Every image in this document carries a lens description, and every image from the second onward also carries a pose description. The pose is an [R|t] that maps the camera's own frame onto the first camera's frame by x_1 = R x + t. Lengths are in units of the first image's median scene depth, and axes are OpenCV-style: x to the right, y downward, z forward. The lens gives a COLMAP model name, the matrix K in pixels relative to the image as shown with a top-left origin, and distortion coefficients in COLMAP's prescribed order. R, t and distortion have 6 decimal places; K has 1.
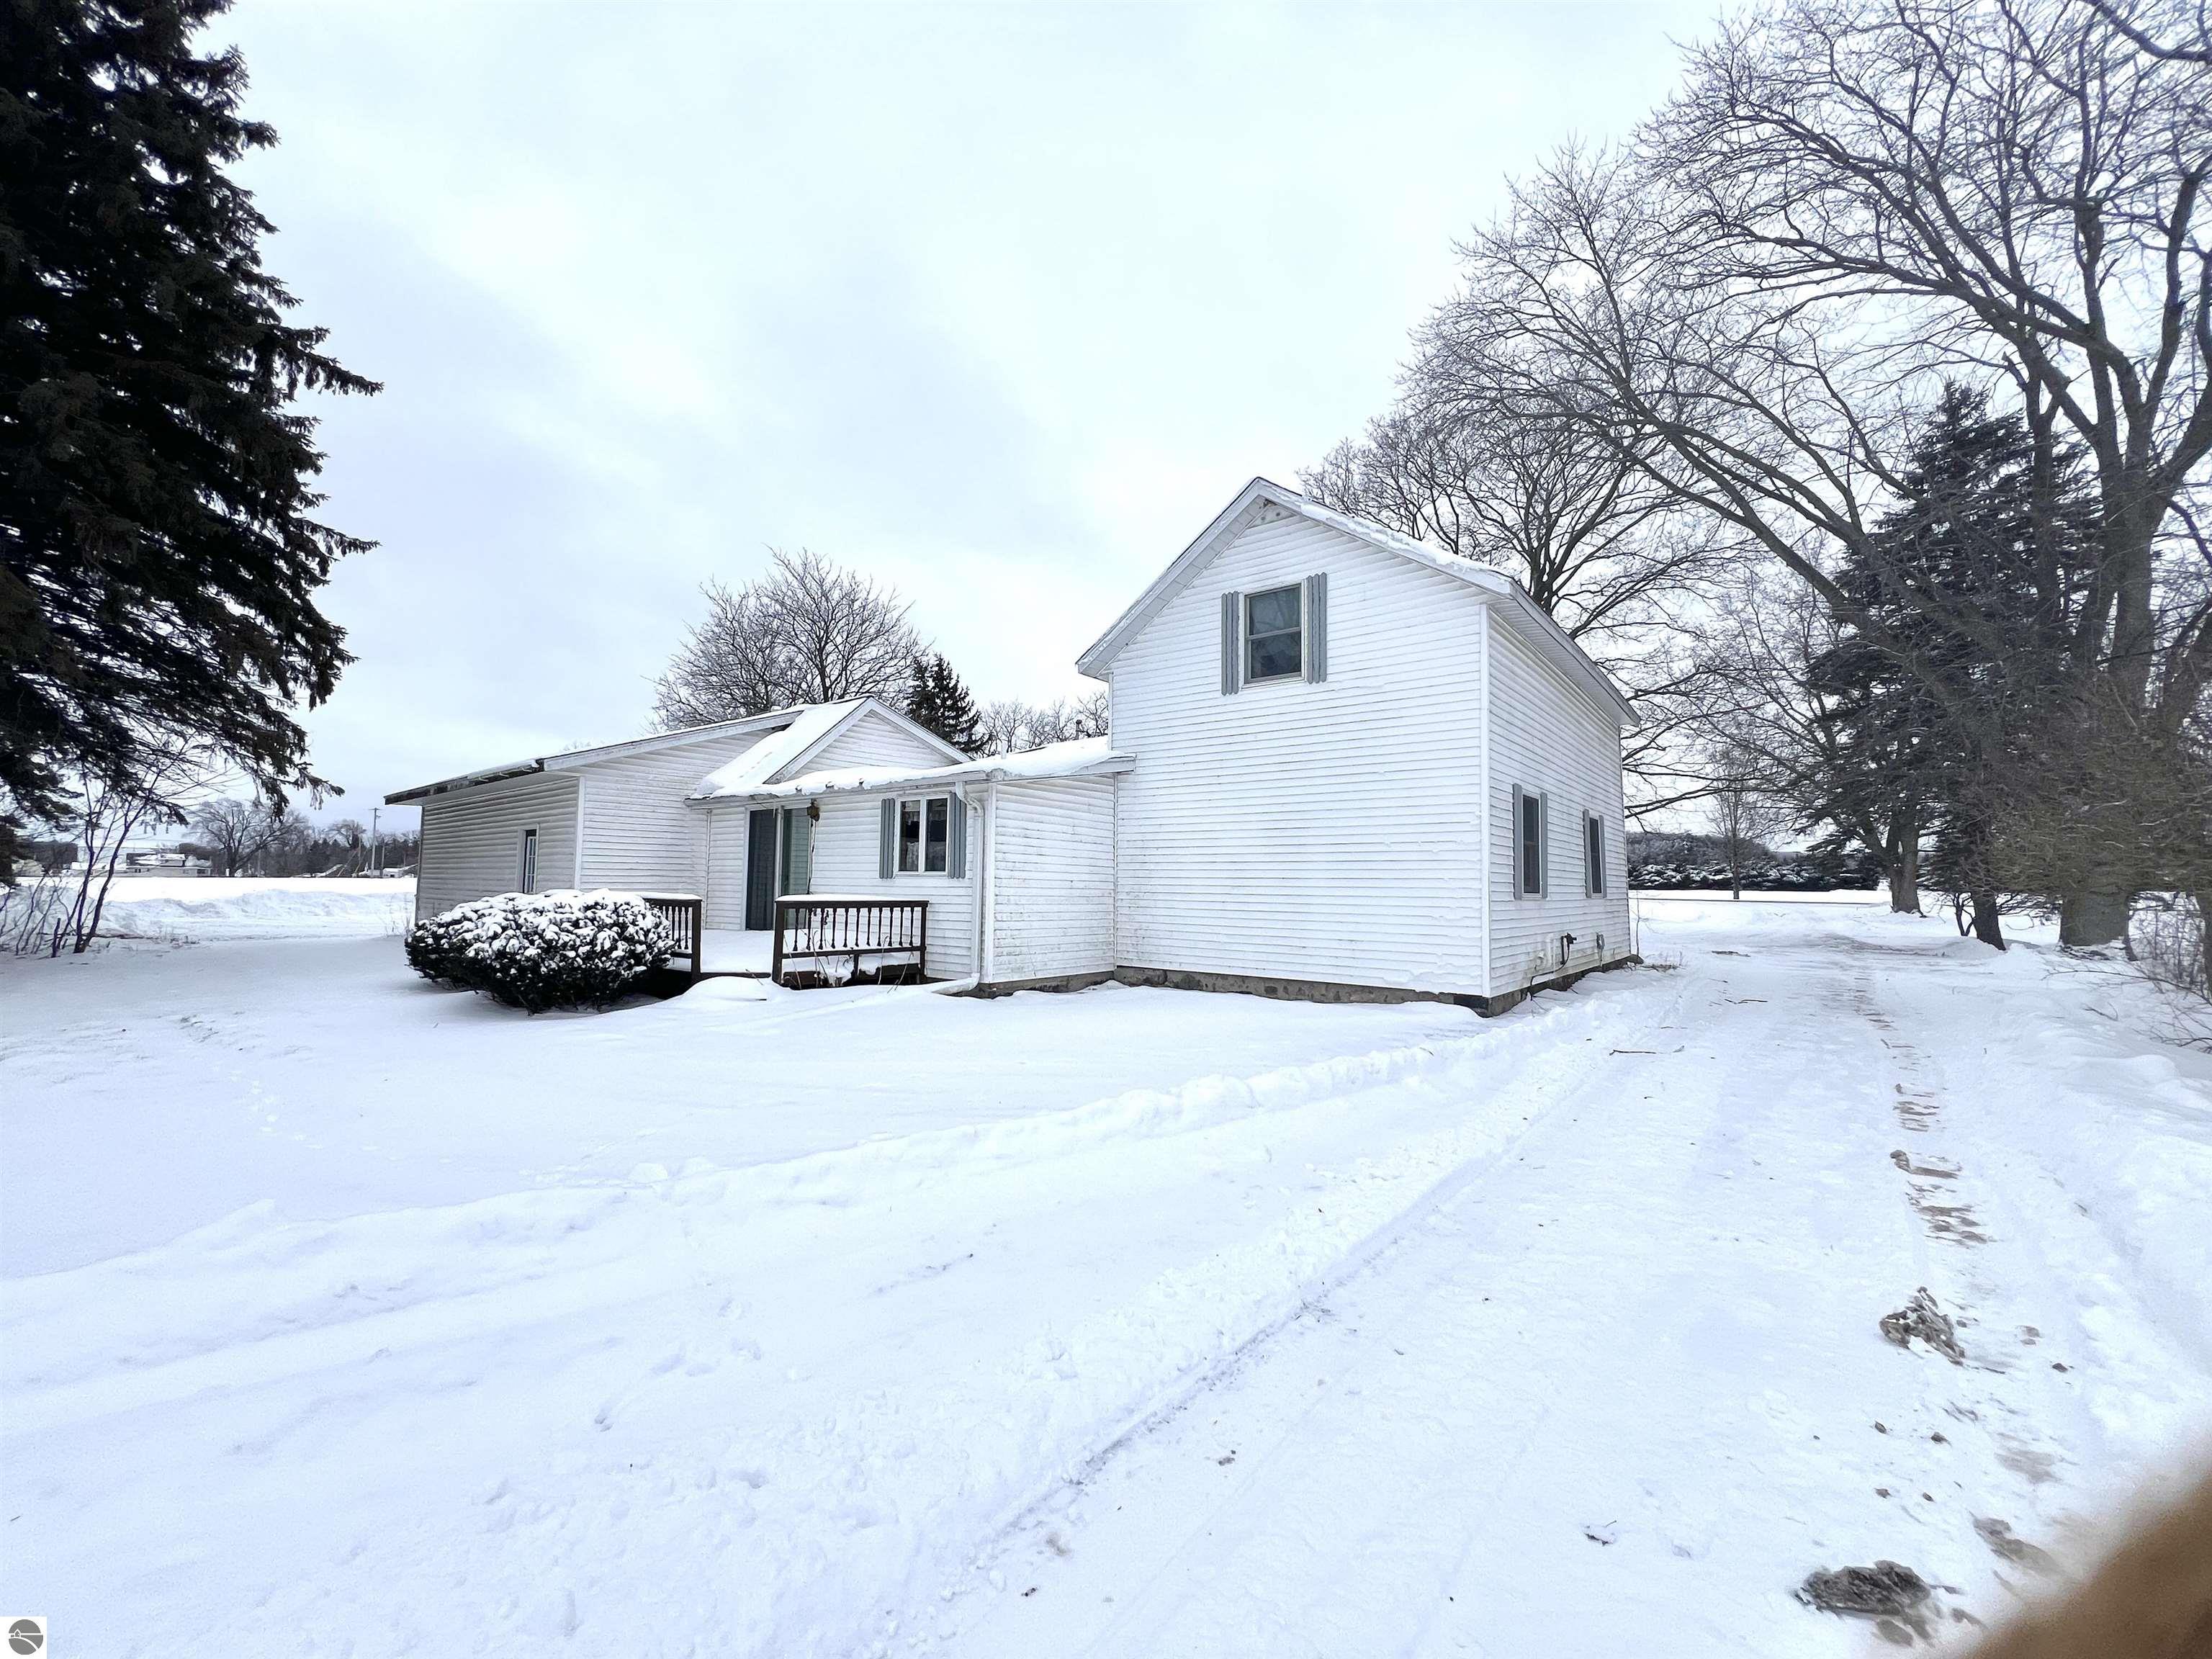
lens RADIAL K [[884.0, 0, 1108.0], [0, 884.0, 831.3], [0, 0, 1]] dist [-0.000651, -0.000200]
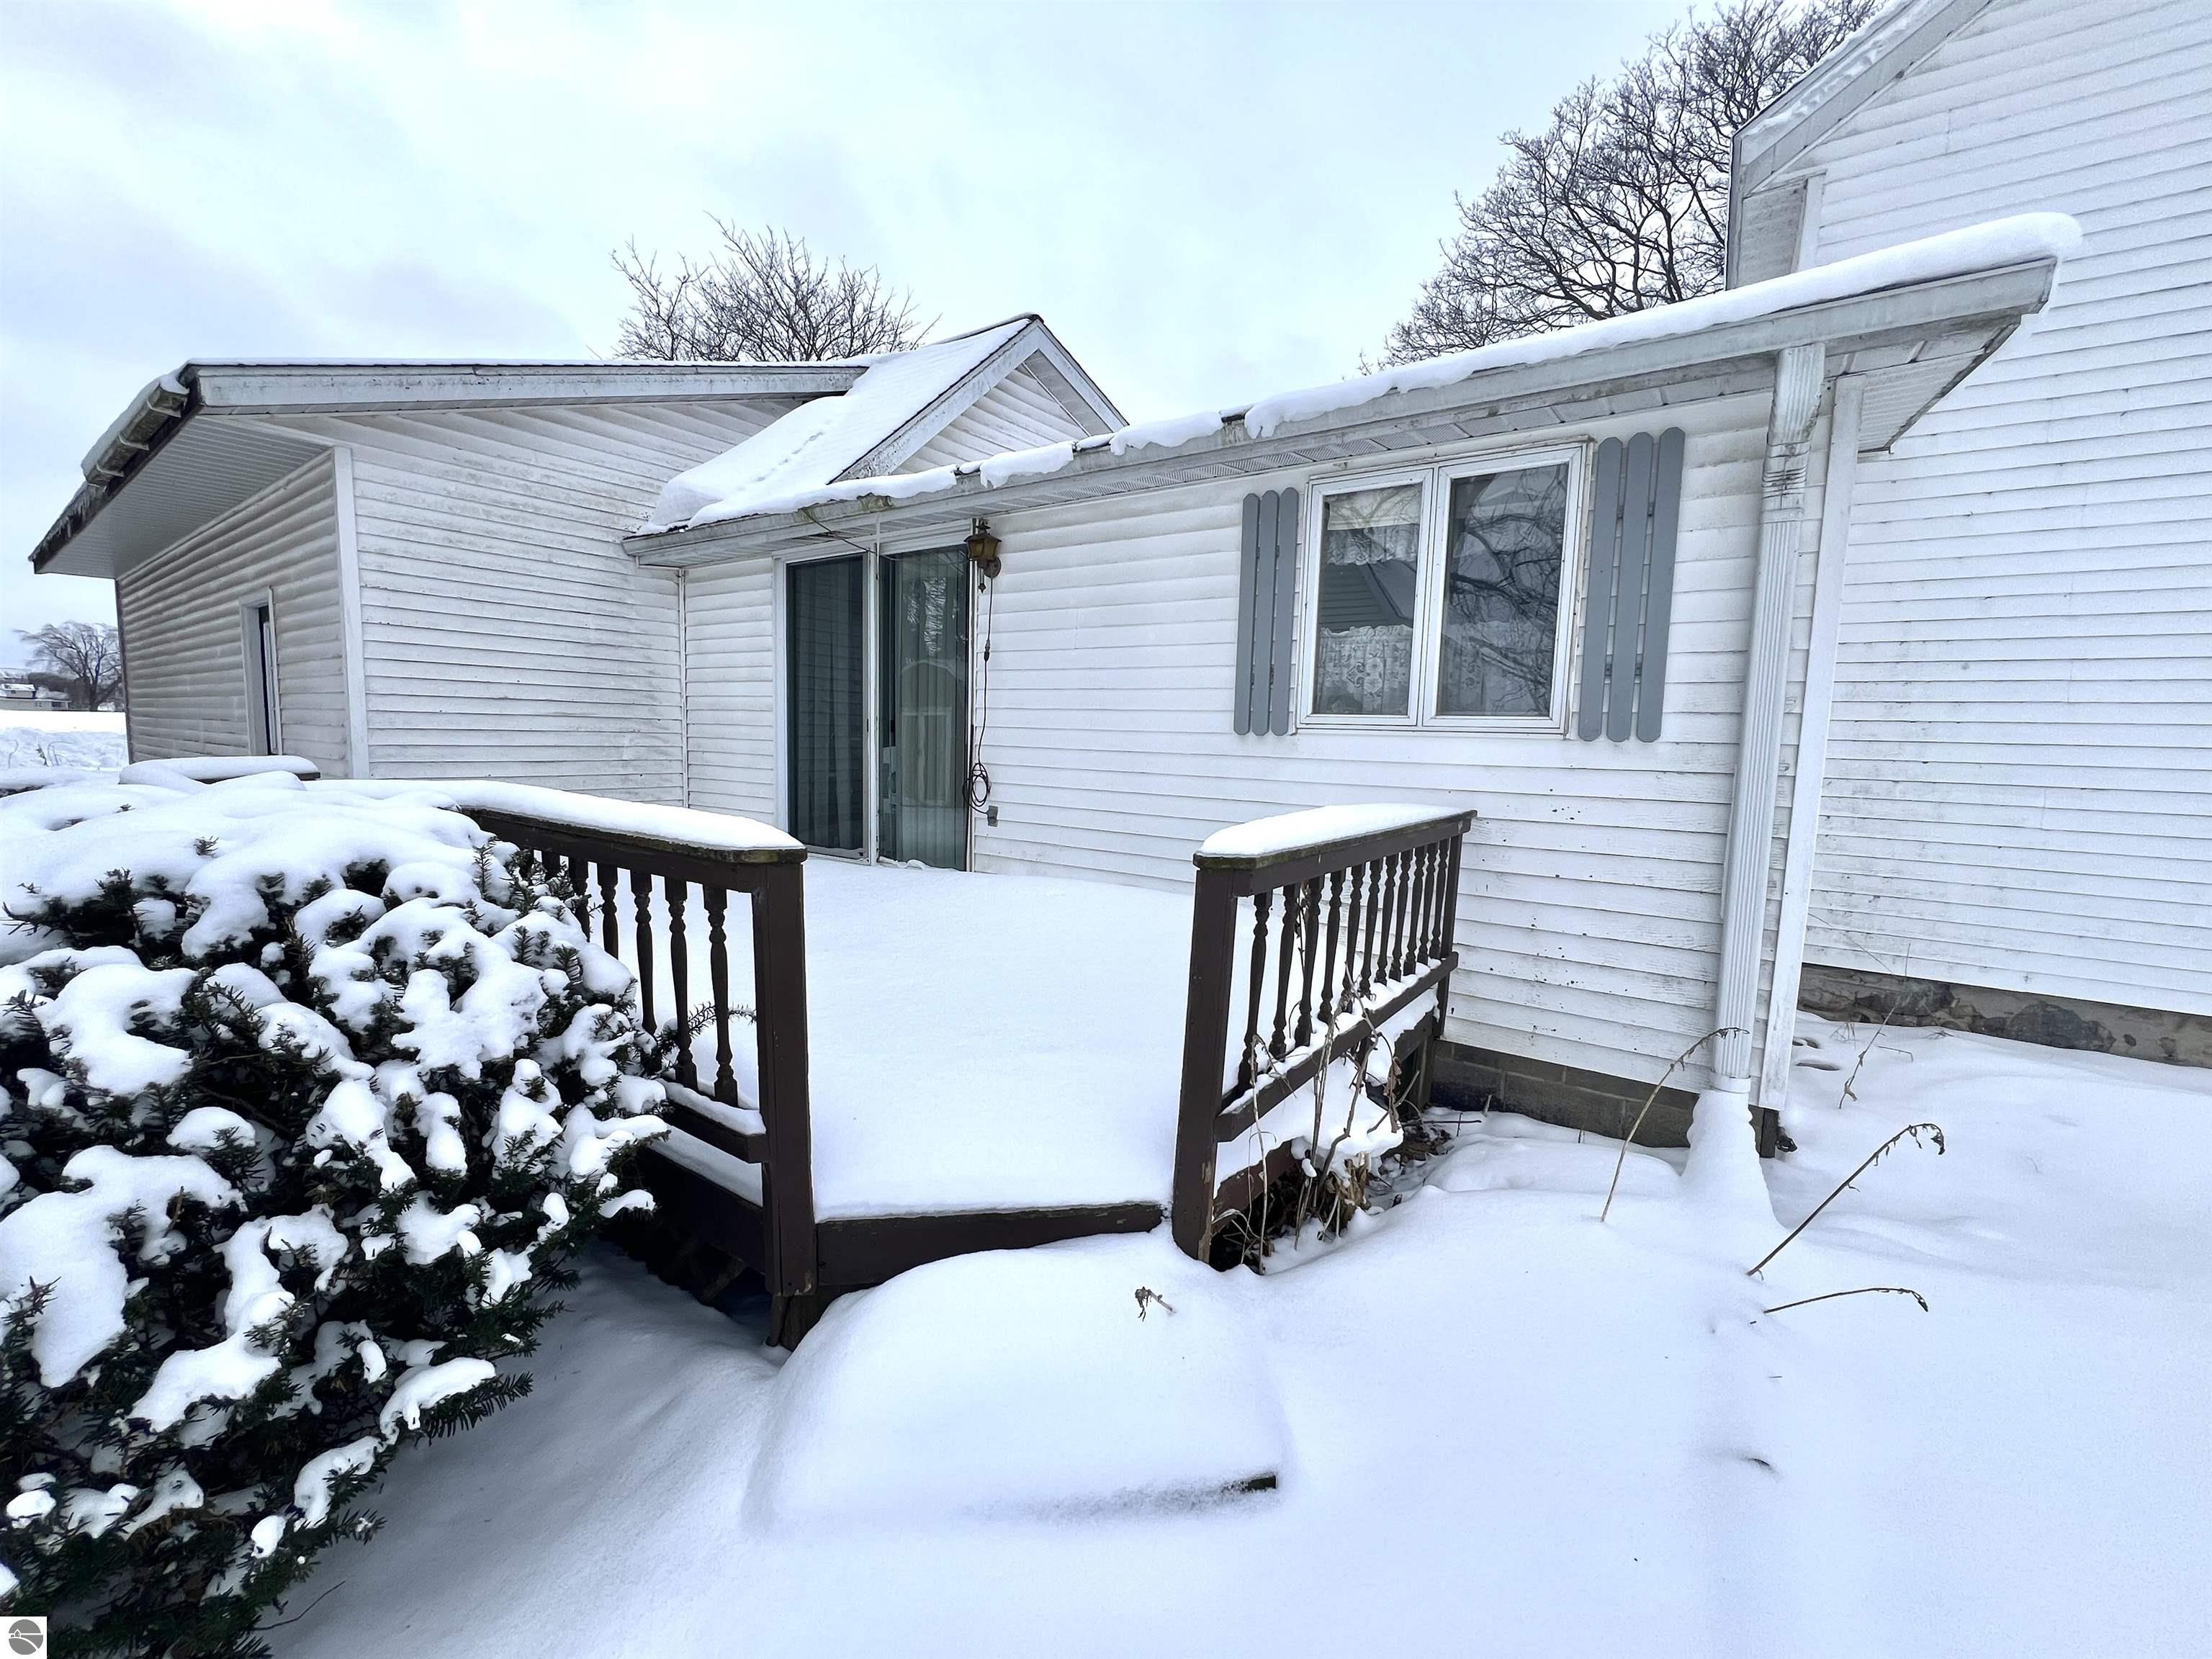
lens RADIAL K [[884.0, 0, 1109.9], [0, 884.0, 832.4], [0, 0, 1]] dist [-0.000651, -0.000200]
pose [[0.997857, 0.009346, 0.064767, -0.293645], [-0.020133, 0.985588, 0.167963, 0.030715], [-0.062264, -0.168907, 0.983663, 0.587796]]
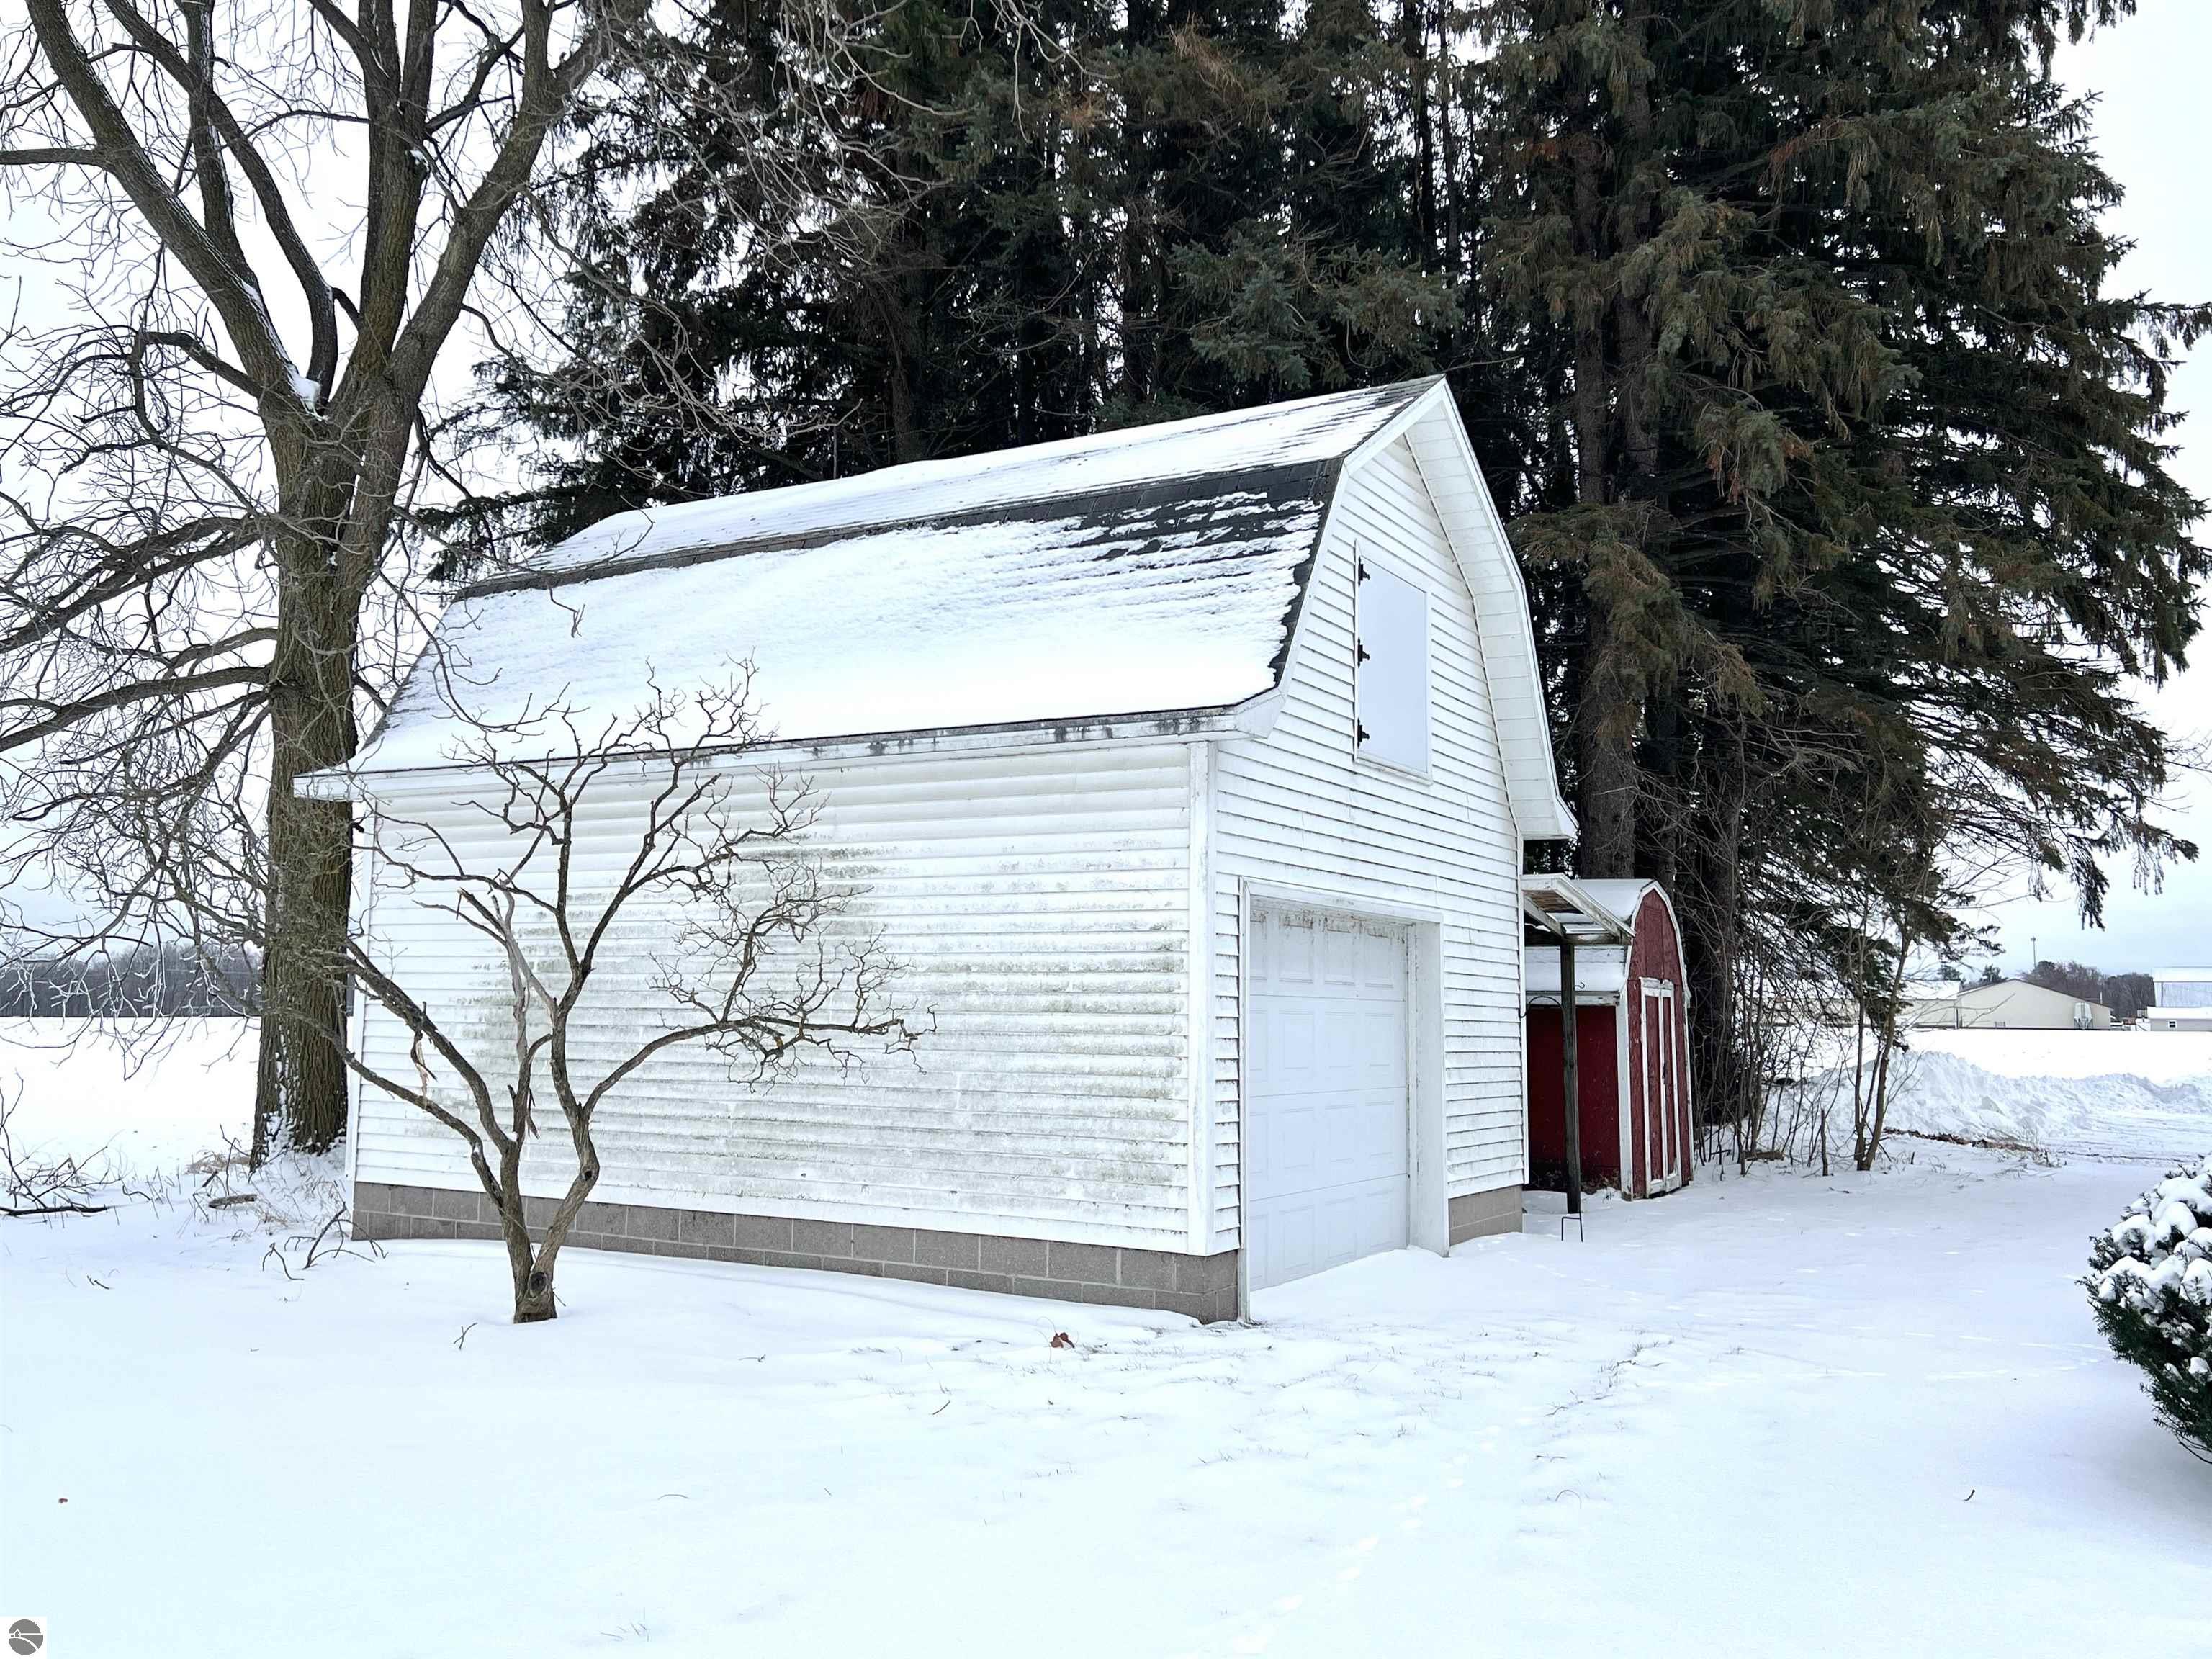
lens RADIAL K [[1844.1, 0, 1102.6], [0, 1844.1, 817.7], [0, 0, 1]] dist [0.048380, -0.022408]
pose [[0.174482, -0.110290, -0.978464, -0.032457], [0.050641, 0.993397, -0.102943, 0.009633], [0.983357, -0.031589, 0.178915, 0.326501]]
